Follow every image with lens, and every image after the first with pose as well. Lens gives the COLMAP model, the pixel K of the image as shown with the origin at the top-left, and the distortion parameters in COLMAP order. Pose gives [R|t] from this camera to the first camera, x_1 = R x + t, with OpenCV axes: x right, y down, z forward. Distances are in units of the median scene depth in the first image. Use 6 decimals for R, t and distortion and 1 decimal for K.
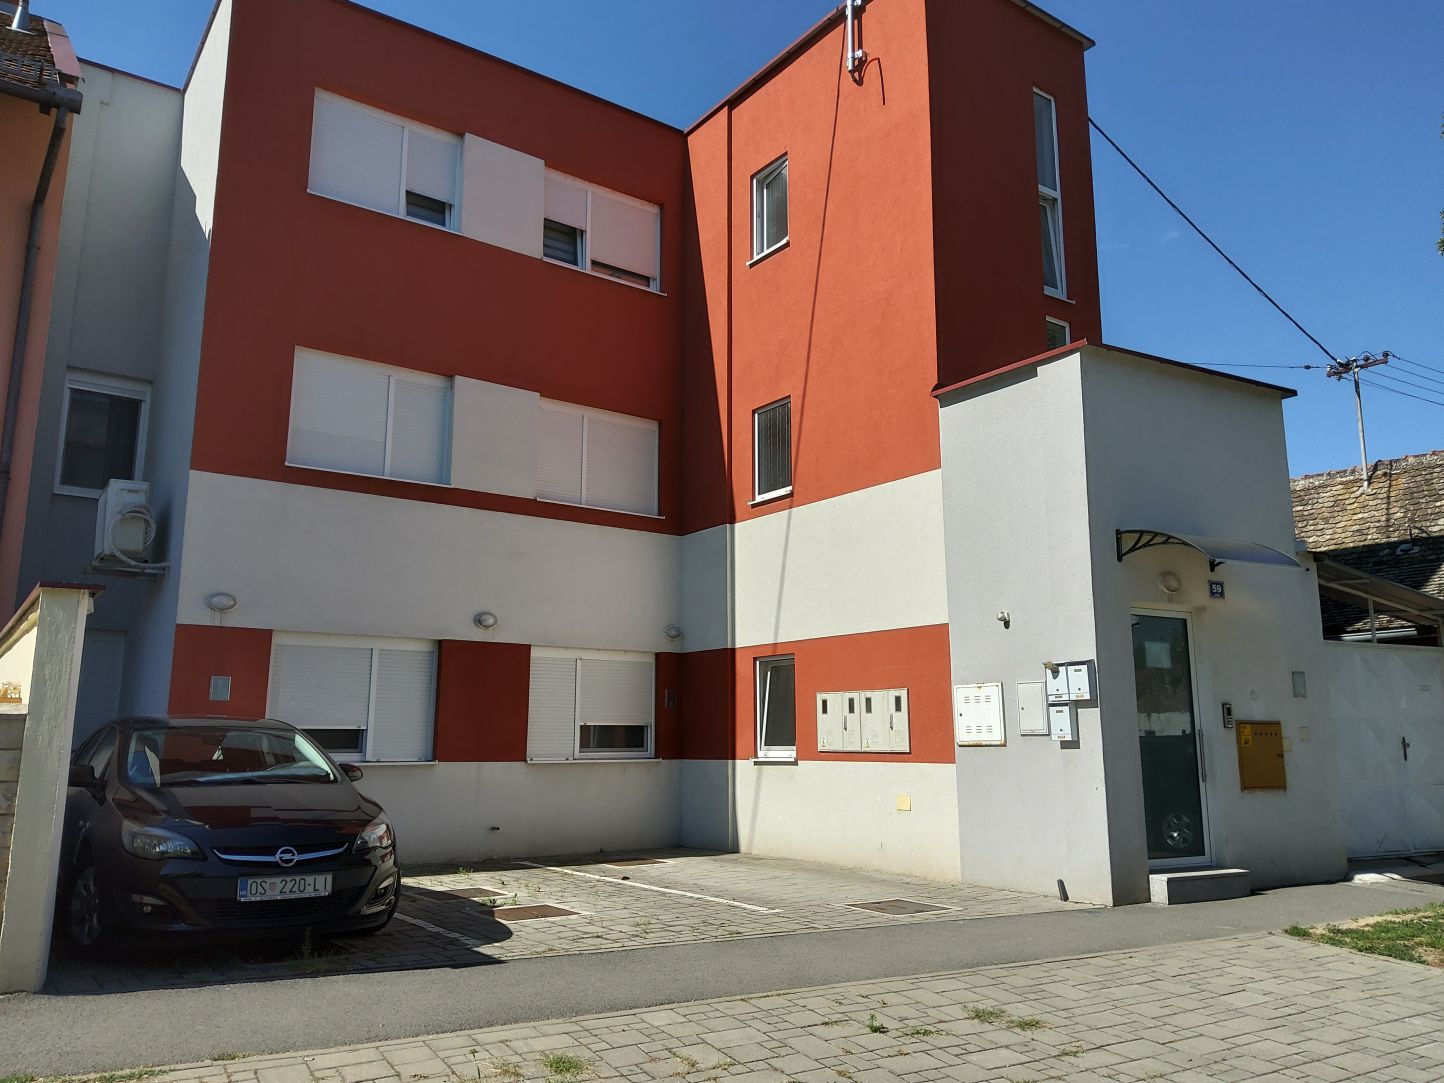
lens RADIAL K [[1080.3, 0, 722.0], [0, 1080.3, 541.5], [0, 0, 1]] dist [0.000759, -0.001063]
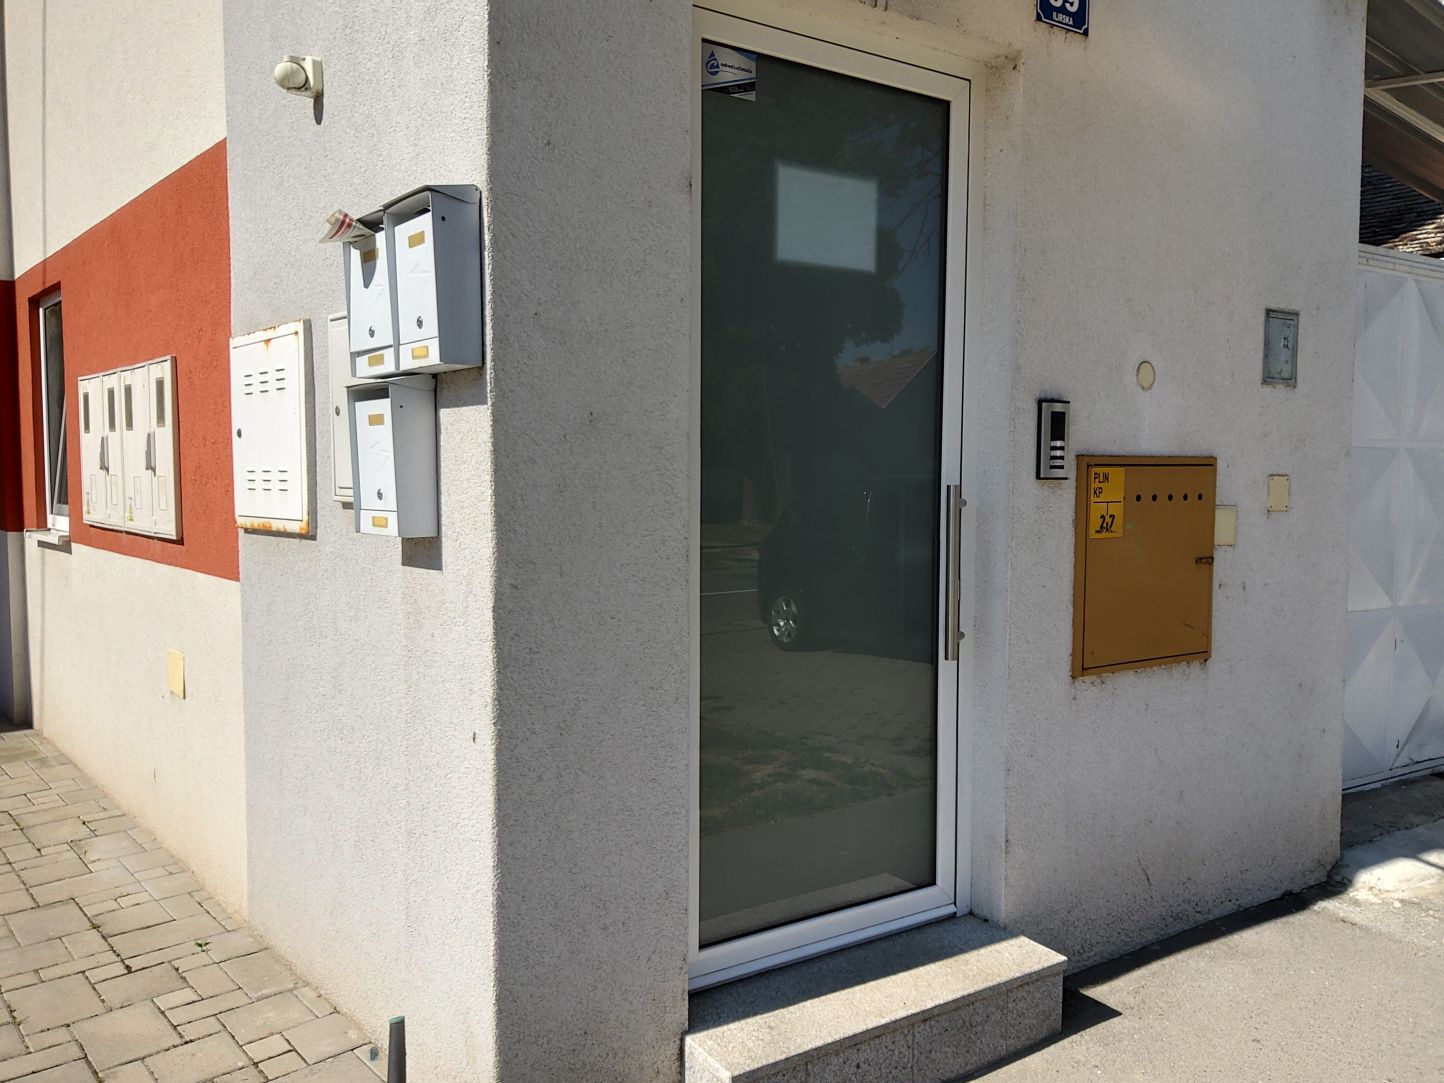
lens RADIAL K [[1106.0, 0, 722.0], [0, 1106.0, 541.5], [0, 0, 1]] dist [0.001494, 0.000510]
pose [[0.996209, -0.004227, 0.086891, 0.345895], [-0.017948, 0.967341, 0.252842, 0.111632], [-0.085122, -0.253443, 0.963598, 0.698073]]
